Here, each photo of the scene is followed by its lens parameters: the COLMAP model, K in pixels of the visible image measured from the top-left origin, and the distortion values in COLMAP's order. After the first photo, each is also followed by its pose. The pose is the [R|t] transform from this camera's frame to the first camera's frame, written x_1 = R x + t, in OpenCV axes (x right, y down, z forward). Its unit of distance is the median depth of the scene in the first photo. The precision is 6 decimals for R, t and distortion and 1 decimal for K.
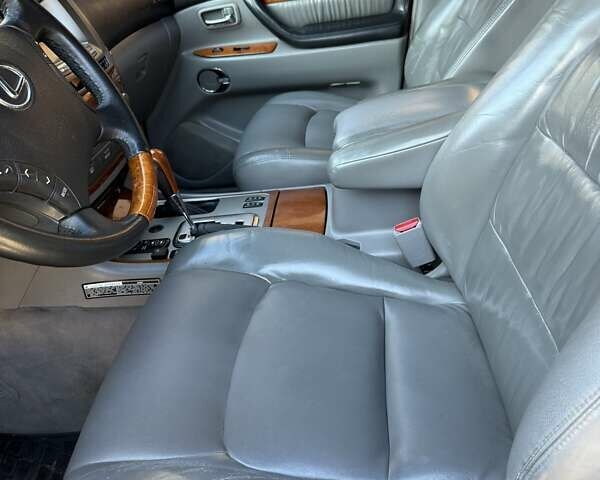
lens RADIAL K [[543.9, 0, 300.0], [0, 543.9, 240.0], [0, 0, 1]] dist [-0.011014, -0.024221]
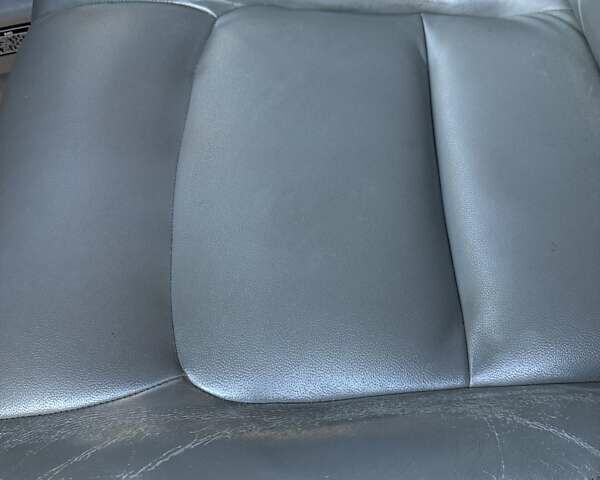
lens RADIAL K [[543.9, 0, 300.0], [0, 543.9, 240.0], [0, 0, 1]] dist [-0.011014, -0.024221]
pose [[0.991617, -0.128781, -0.010520, 0.006778], [0.115247, 0.844710, 0.522669, -0.004998], [-0.058424, -0.519500, 0.852471, 0.457018]]
